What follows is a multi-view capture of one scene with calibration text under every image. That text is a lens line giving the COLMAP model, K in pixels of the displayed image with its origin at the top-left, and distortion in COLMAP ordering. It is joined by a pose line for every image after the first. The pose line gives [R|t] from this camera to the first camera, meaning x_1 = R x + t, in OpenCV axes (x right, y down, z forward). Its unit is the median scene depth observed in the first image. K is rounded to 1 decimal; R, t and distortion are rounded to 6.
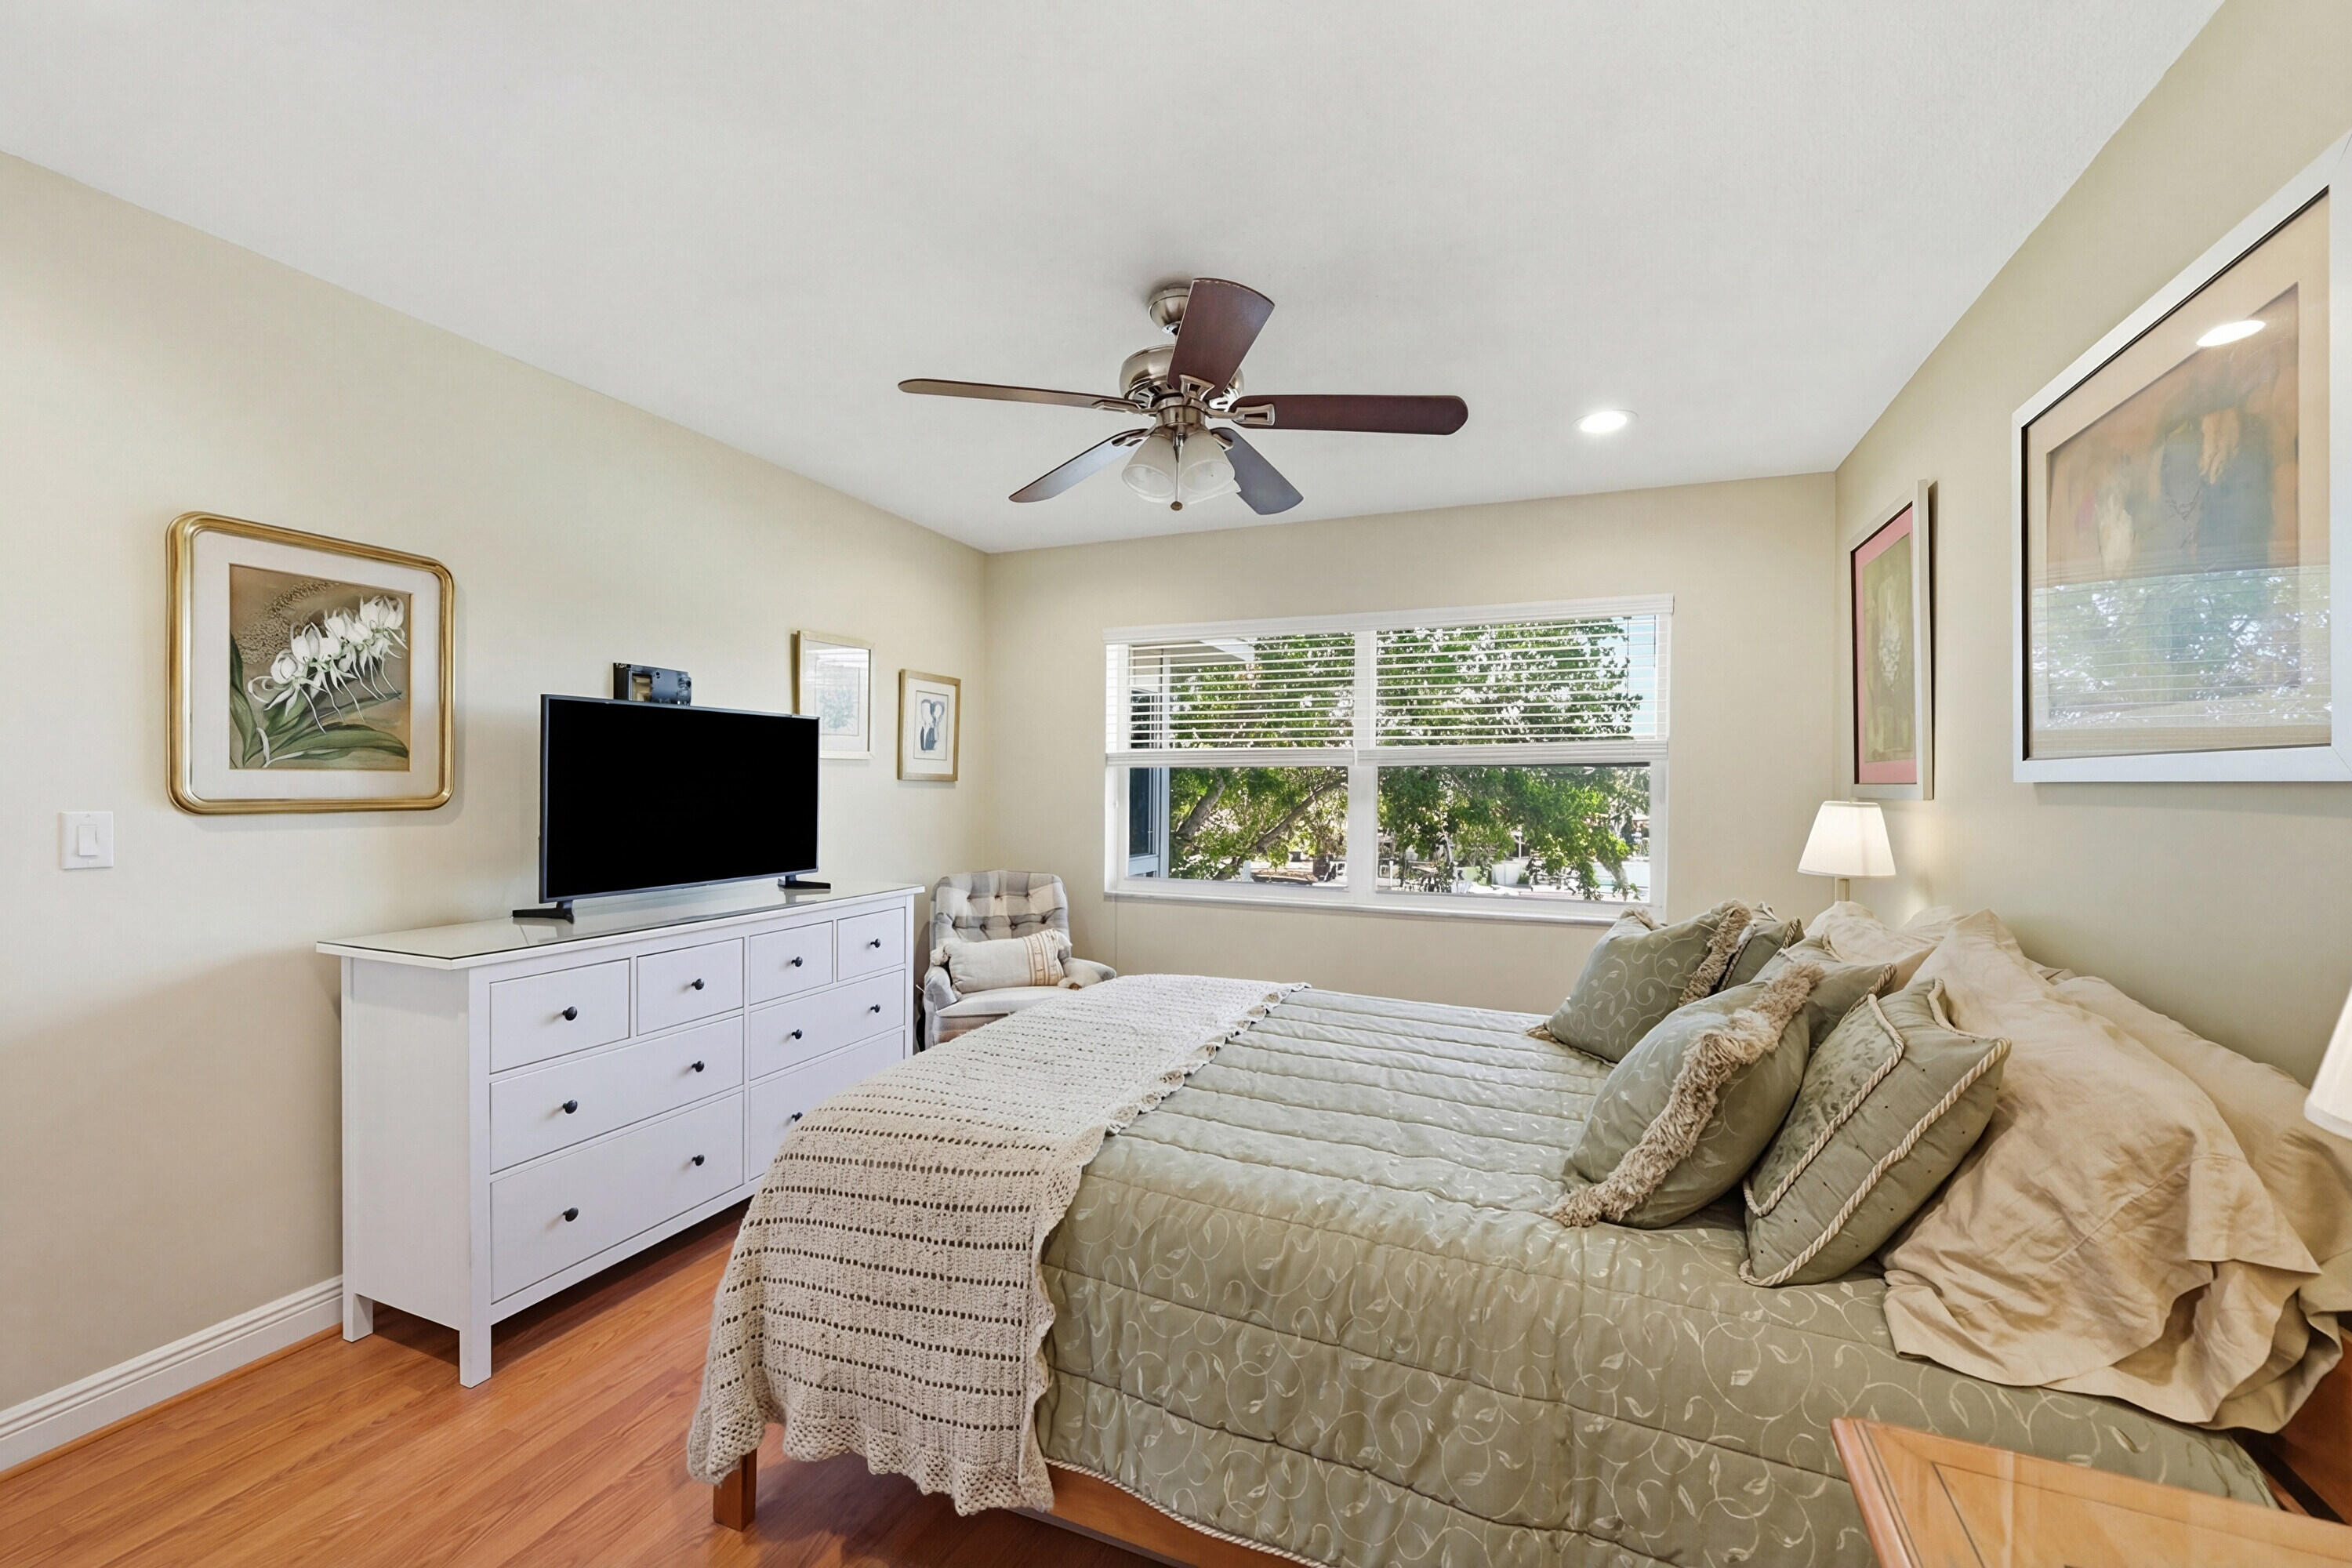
lens RADIAL K [[932.7, 0, 1176.0], [0, 932.7, 784.0], [0, 0, 1]] dist [-0.002027, -0.000132]
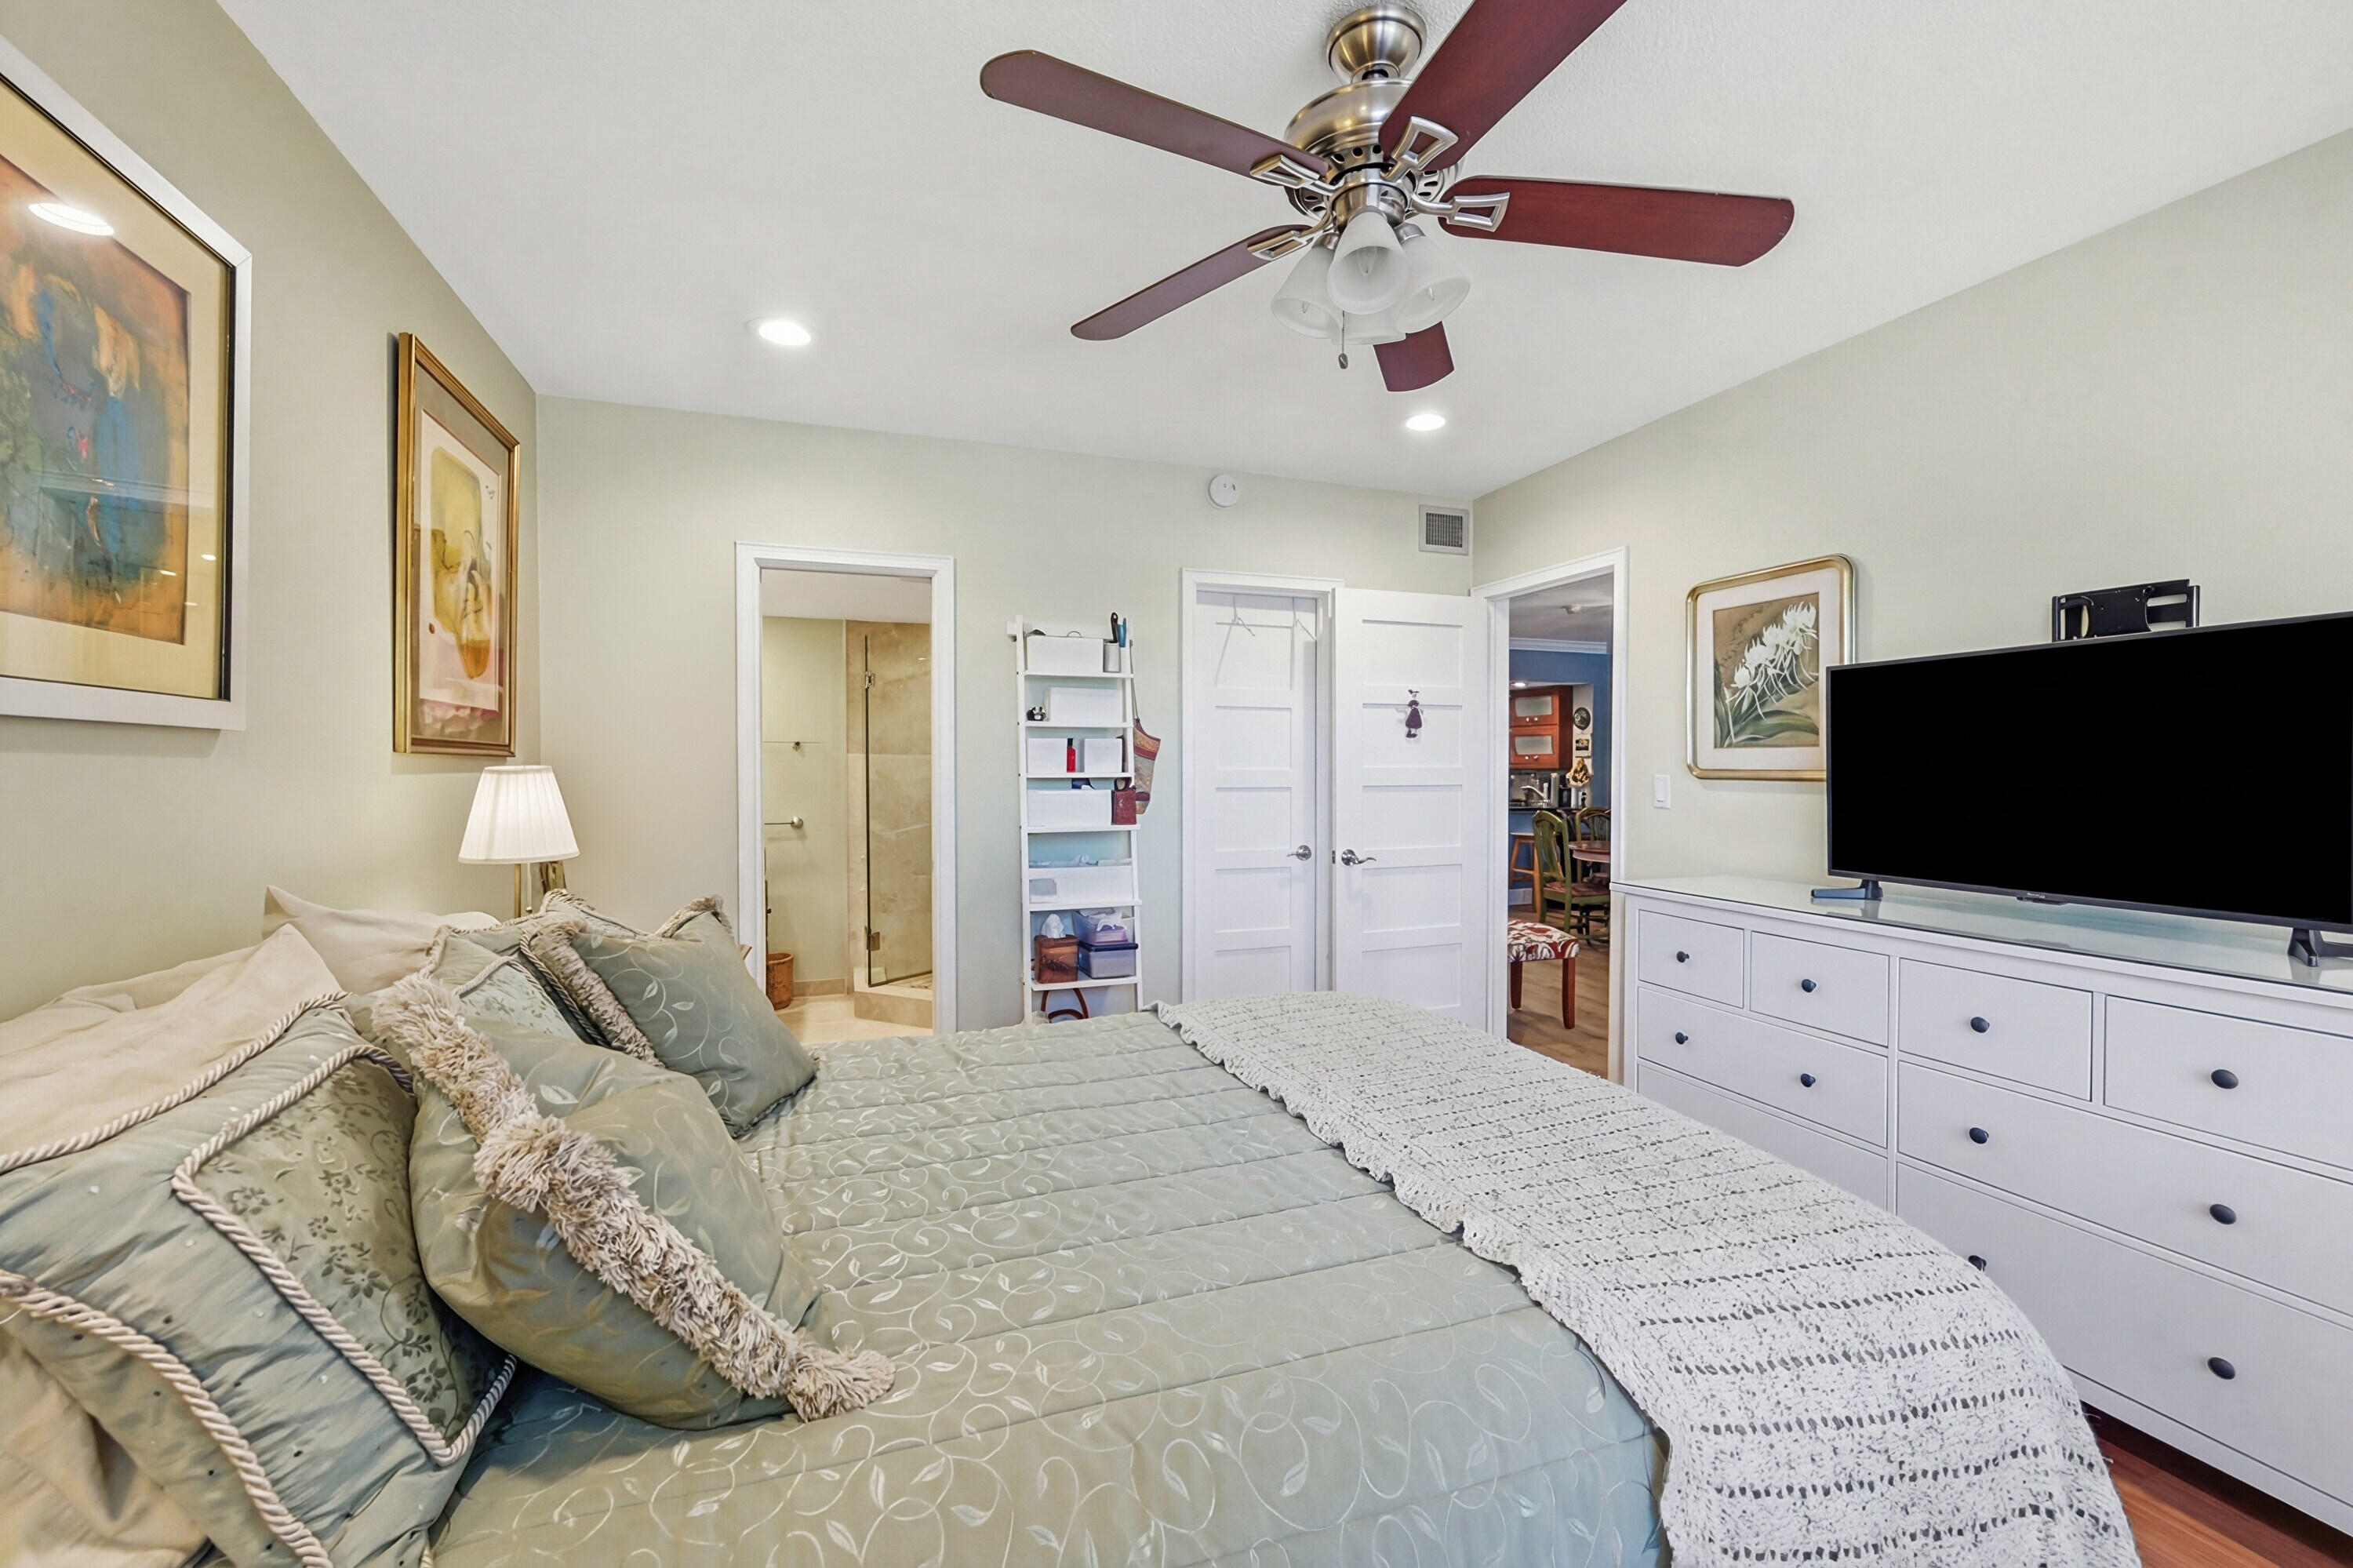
lens RADIAL K [[965.0, 0, 1183.5], [0, 965.0, 756.7], [0, 0, 1]] dist [0.000708, 0.000445]
pose [[-0.748840, -0.004893, -0.662732, 0.507152], [0.003592, 0.999928, -0.011442, 0.009254], [0.662741, -0.010948, -0.748769, 1.252272]]
